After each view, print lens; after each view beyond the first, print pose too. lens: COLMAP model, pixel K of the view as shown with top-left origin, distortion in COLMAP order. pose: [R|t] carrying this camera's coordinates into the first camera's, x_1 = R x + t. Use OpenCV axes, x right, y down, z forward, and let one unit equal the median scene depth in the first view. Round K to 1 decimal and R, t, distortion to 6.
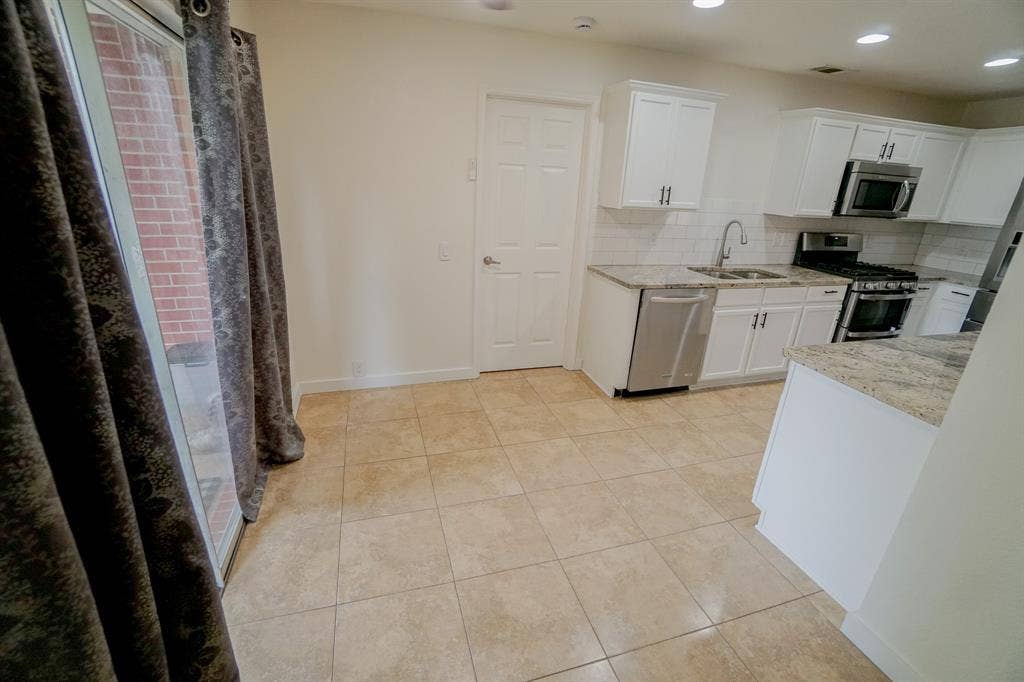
lens RADIAL K [[449.1, 0, 513.4], [0, 449.1, 341.7], [0, 0, 1]] dist [-0.063239, 0.021804]
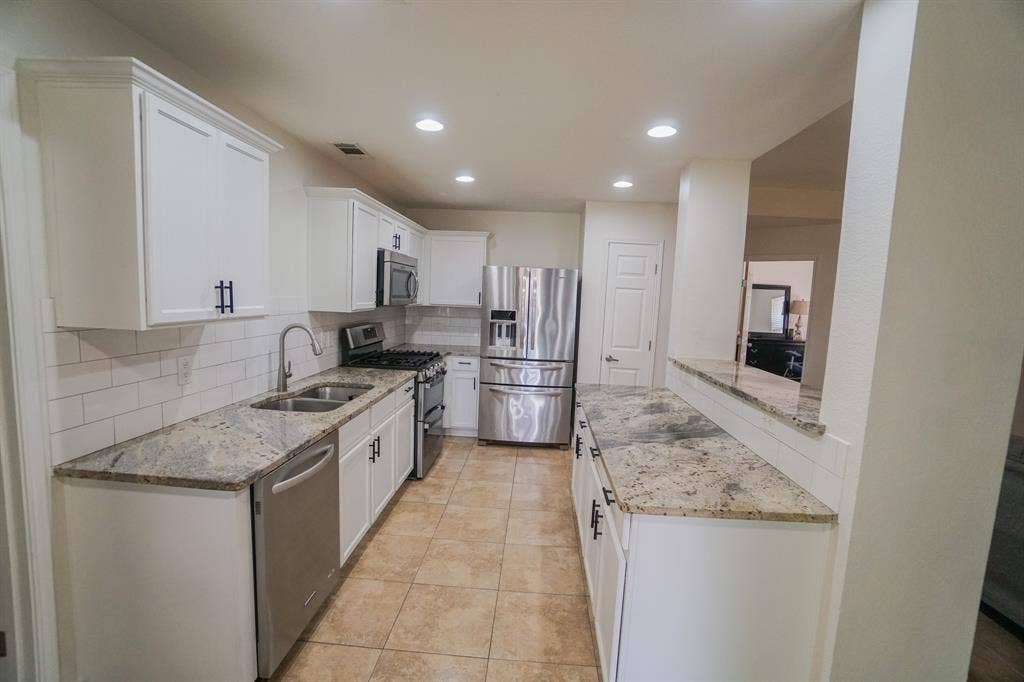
lens RADIAL K [[449.1, 0, 513.4], [0, 449.1, 341.7], [0, 0, 1]] dist [-0.063239, 0.021804]
pose [[0.344267, -0.128250, 0.930071, -0.041096], [0.300743, 0.953492, 0.020159, -0.159821], [-0.889401, 0.272772, 0.366826, 0.441597]]
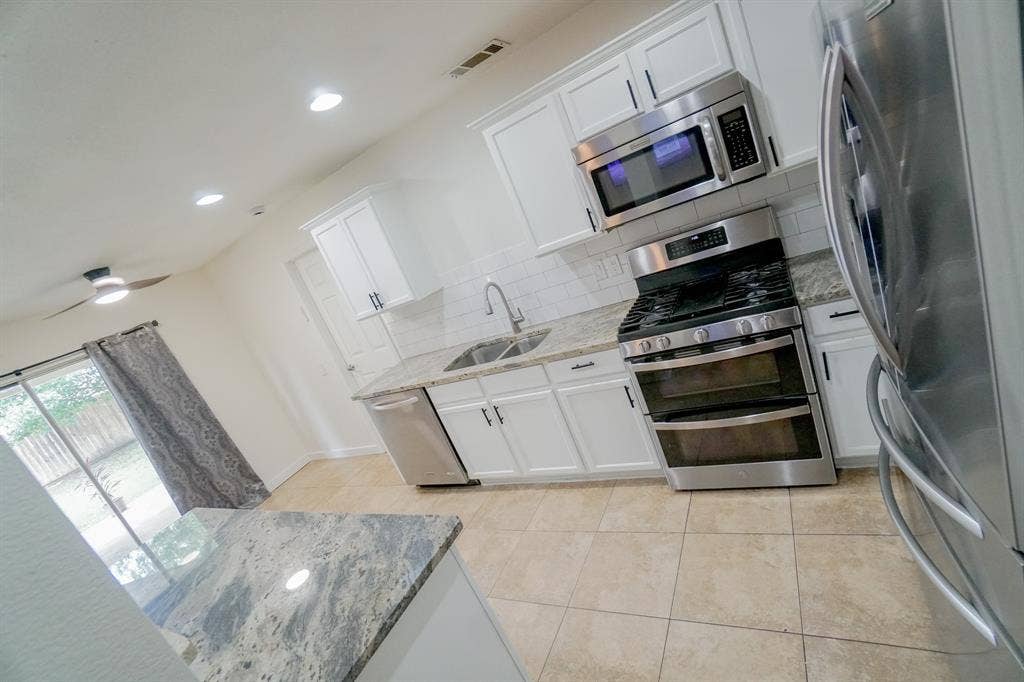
lens RADIAL K [[449.1, 0, 513.4], [0, 449.1, 341.7], [0, 0, 1]] dist [-0.063239, 0.021804]
pose [[0.642250, -0.116044, -0.757660, 1.152569], [0.159446, 0.987077, -0.016023, -0.152426], [0.749728, -0.110515, 0.652452, 0.496767]]
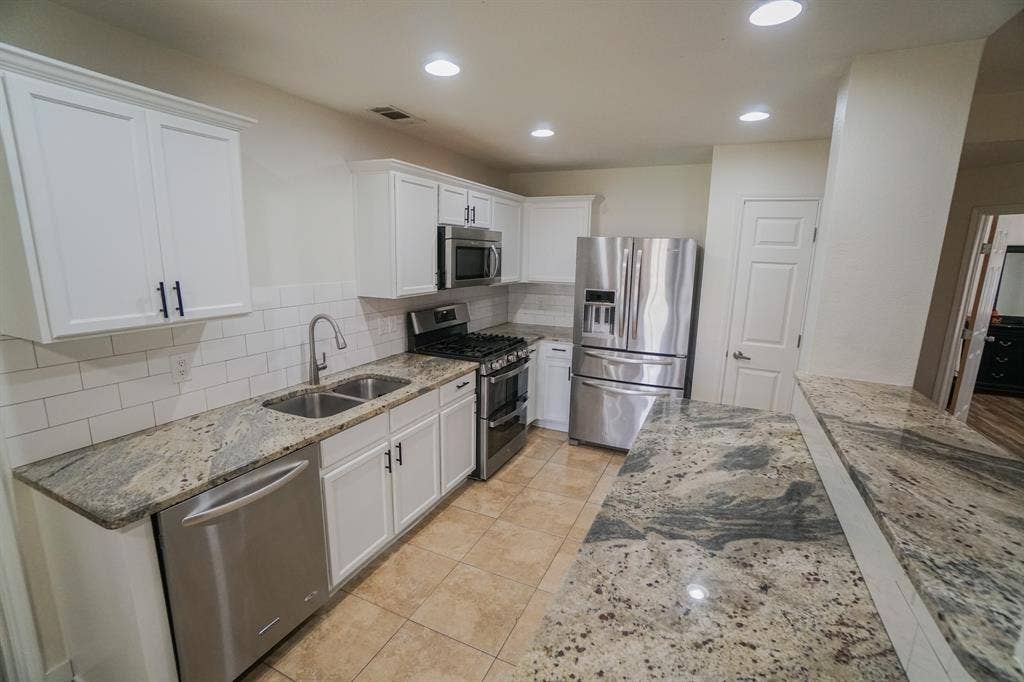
lens RADIAL K [[449.1, 0, 513.4], [0, 449.1, 341.7], [0, 0, 1]] dist [-0.063239, 0.021804]
pose [[0.666134, -0.175569, 0.724873, 0.208836], [0.267621, 0.963442, -0.012583, -0.153363], [-0.696164, 0.202374, 0.688768, 0.354374]]
